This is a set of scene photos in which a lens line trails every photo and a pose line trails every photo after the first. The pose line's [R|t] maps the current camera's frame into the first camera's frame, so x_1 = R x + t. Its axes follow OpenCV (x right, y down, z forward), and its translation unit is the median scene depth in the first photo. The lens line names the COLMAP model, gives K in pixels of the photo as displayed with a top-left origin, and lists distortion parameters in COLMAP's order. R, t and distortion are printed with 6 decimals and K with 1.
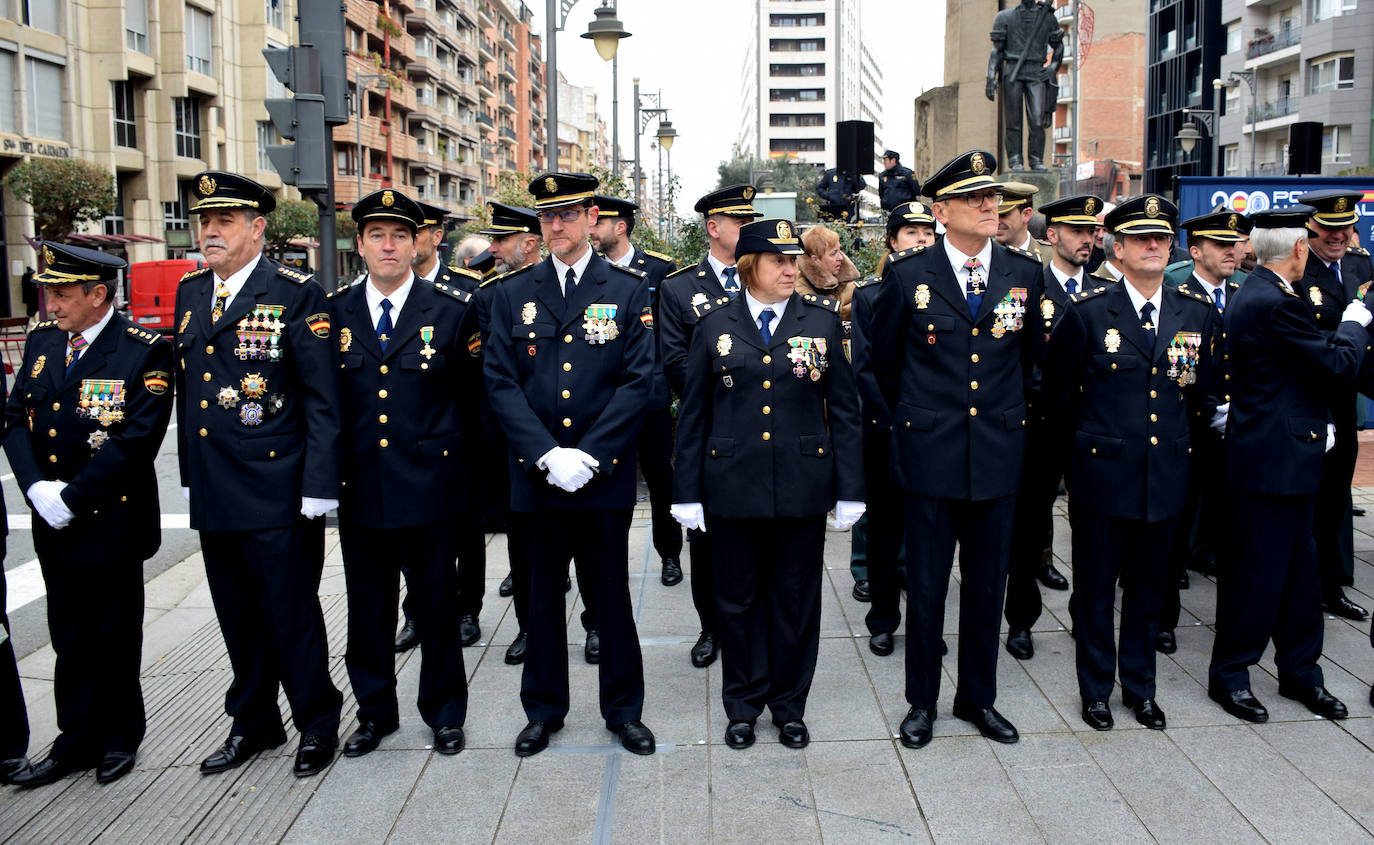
lens RADIAL K [[1160.5, 0, 722.5], [0, 1160.5, 380.5], [0, 0, 1]] dist [-0.138486, 0.094381]
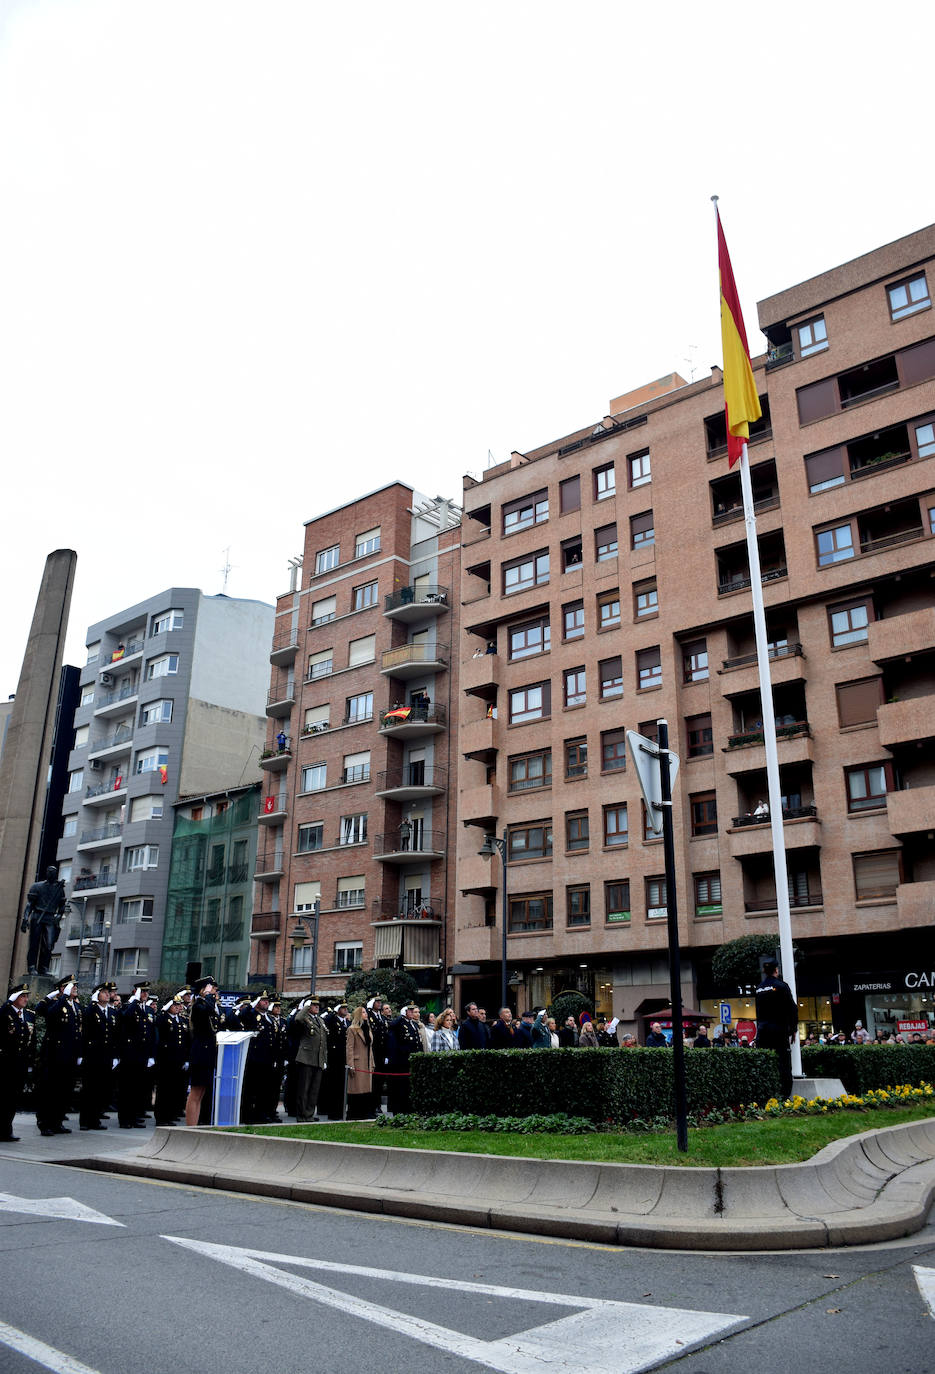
lens RADIAL K [[1094.0, 0, 470.4], [0, 1094.0, 666.5], [0, 0, 1]] dist [-0.154911, 0.108613]
pose [[0.671055, 0.266116, 0.692002, -0.109786], [0.072625, 0.905280, -0.418561, 0.023902], [-0.737842, 0.331135, 0.588166, -0.117083]]
